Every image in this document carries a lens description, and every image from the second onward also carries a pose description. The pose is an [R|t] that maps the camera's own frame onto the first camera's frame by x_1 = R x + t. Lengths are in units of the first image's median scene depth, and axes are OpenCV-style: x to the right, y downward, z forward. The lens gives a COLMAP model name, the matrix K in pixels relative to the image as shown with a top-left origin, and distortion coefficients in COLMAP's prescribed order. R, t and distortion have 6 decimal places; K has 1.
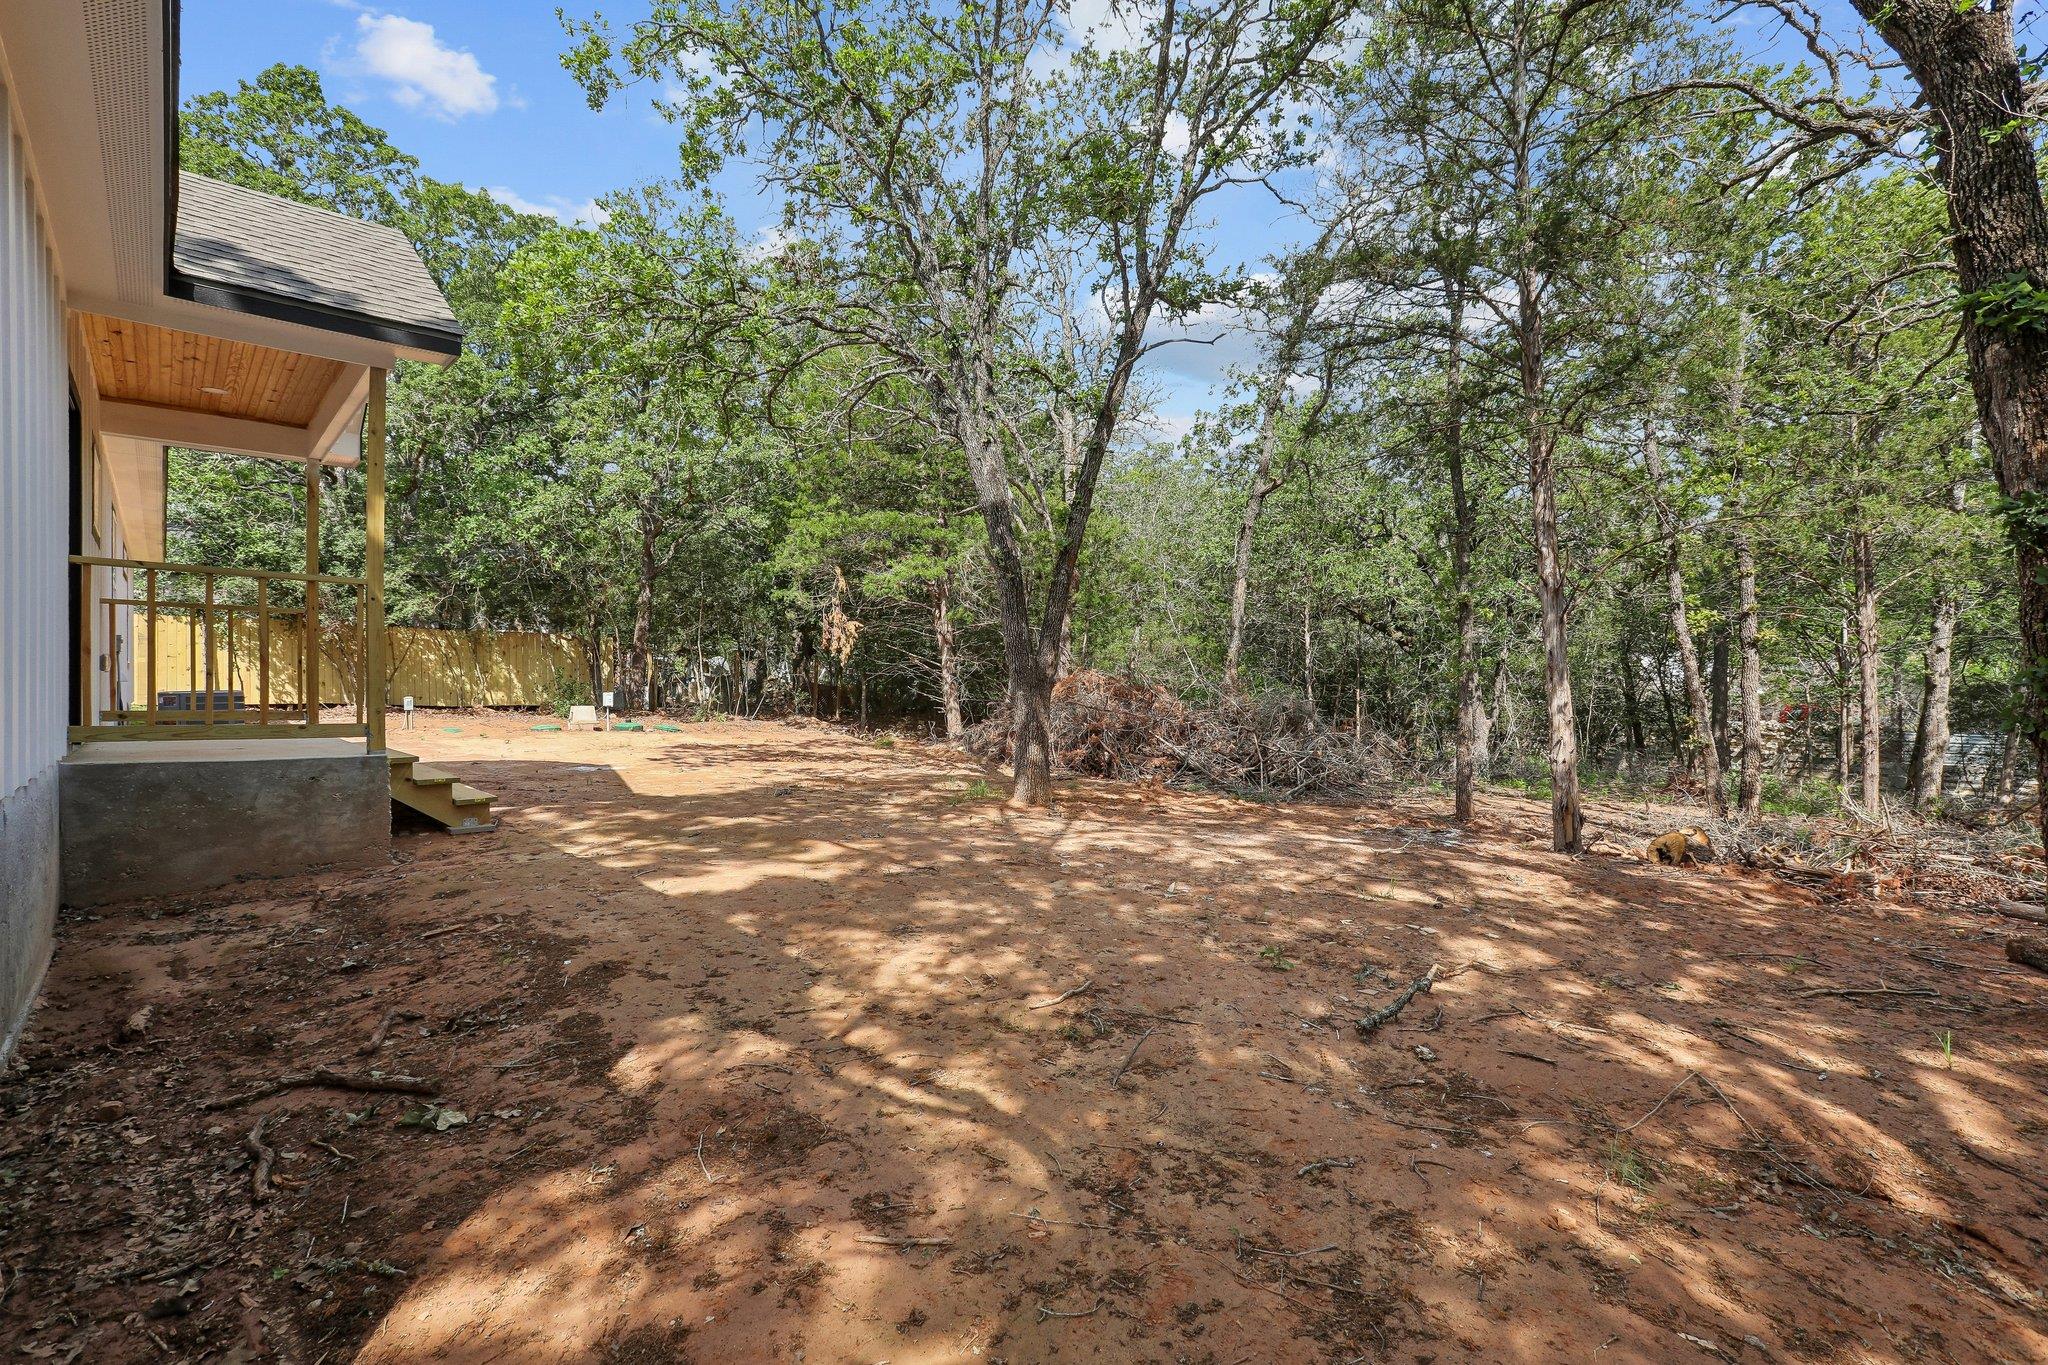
lens RADIAL K [[931.6, 0, 1012.0], [0, 931.6, 689.6], [0, 0, 1]] dist [-0.039382, 0.000726]
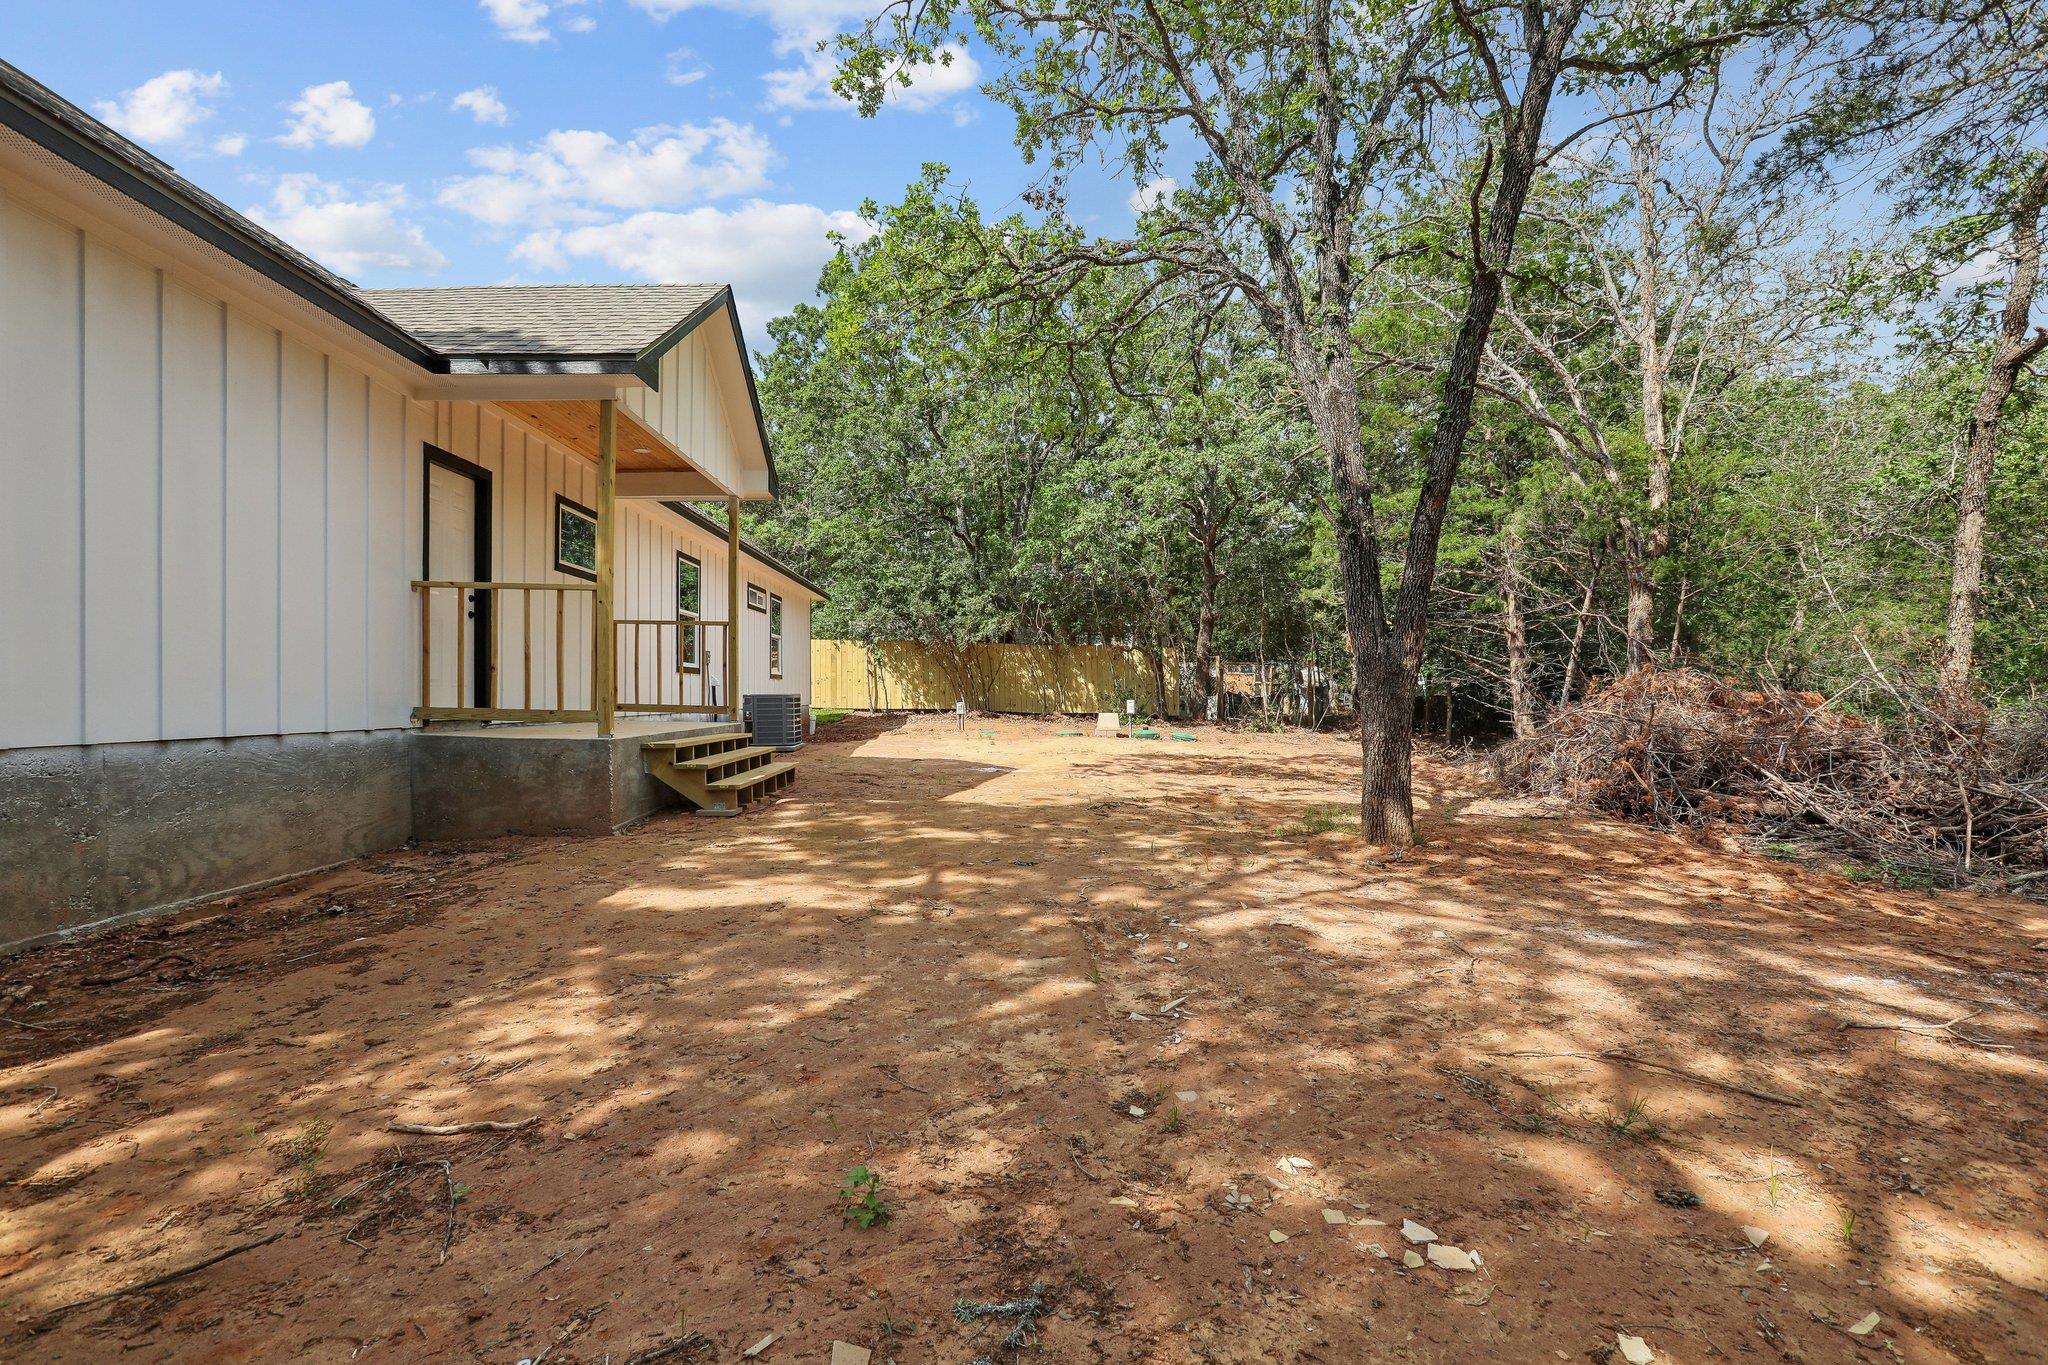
lens RADIAL K [[931.6, 0, 1030.3], [0, 931.6, 694.7], [0, 0, 1]] dist [-0.039382, 0.000726]
pose [[0.745269, 0.003515, -0.666754, 0.452576], [-0.011694, 0.999901, -0.007800, 0.017746], [0.666661, 0.013610, 0.745237, 0.465278]]
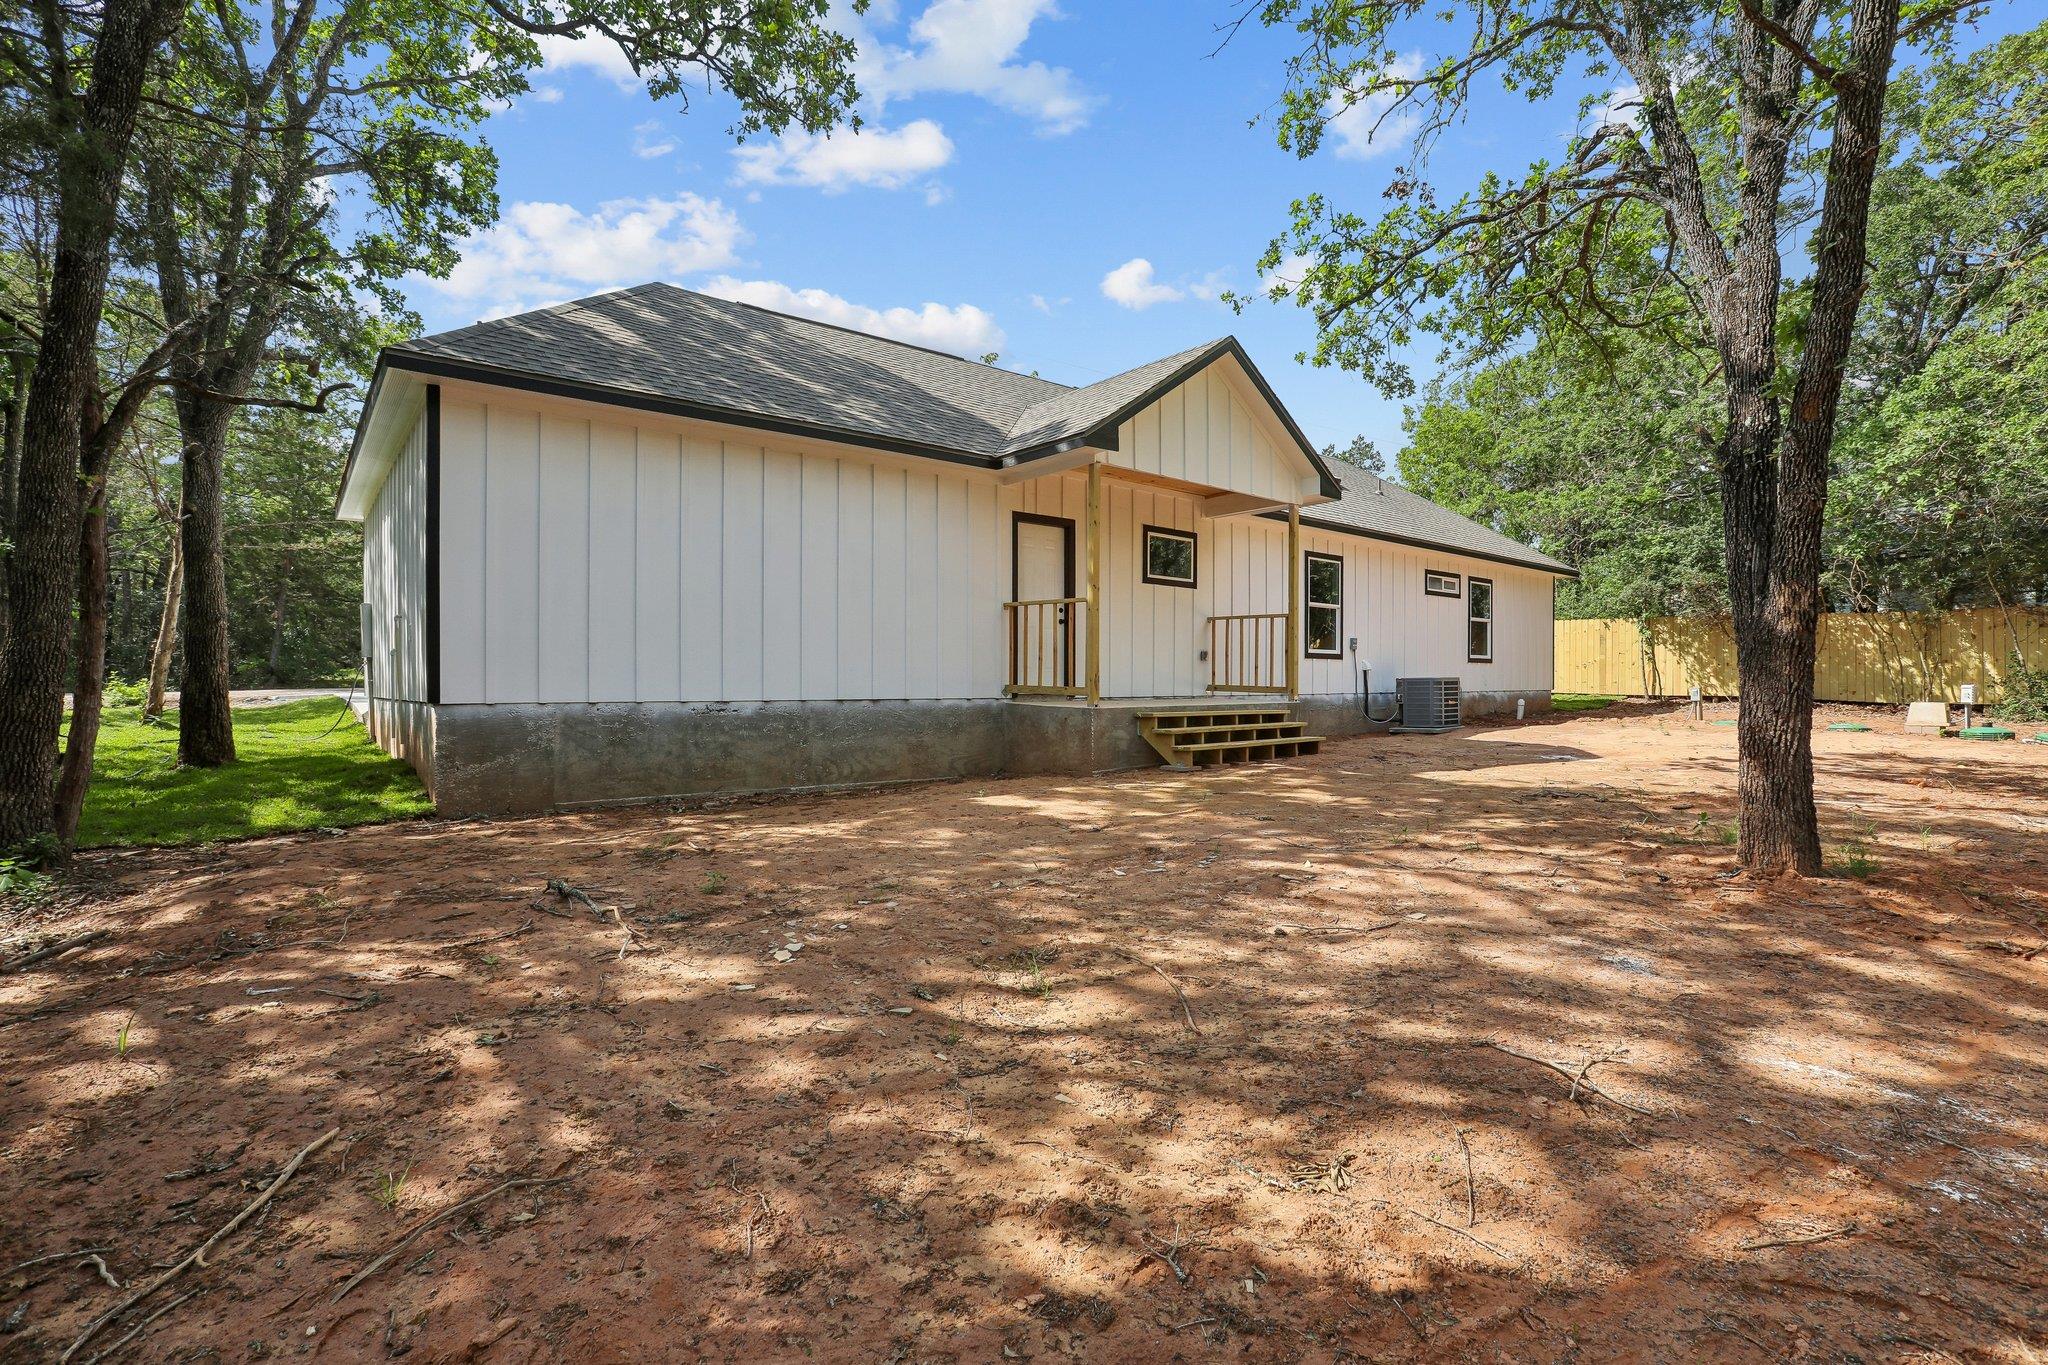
lens RADIAL K [[931.6, 0, 1016.2], [0, 931.6, 687.0], [0, 0, 1]] dist [-0.039382, 0.000726]
pose [[-0.056439, 0.008518, -0.998370, 0.827525], [-0.012501, 0.999879, 0.009237, 0.020205], [0.998328, 0.013002, -0.056325, 0.847835]]
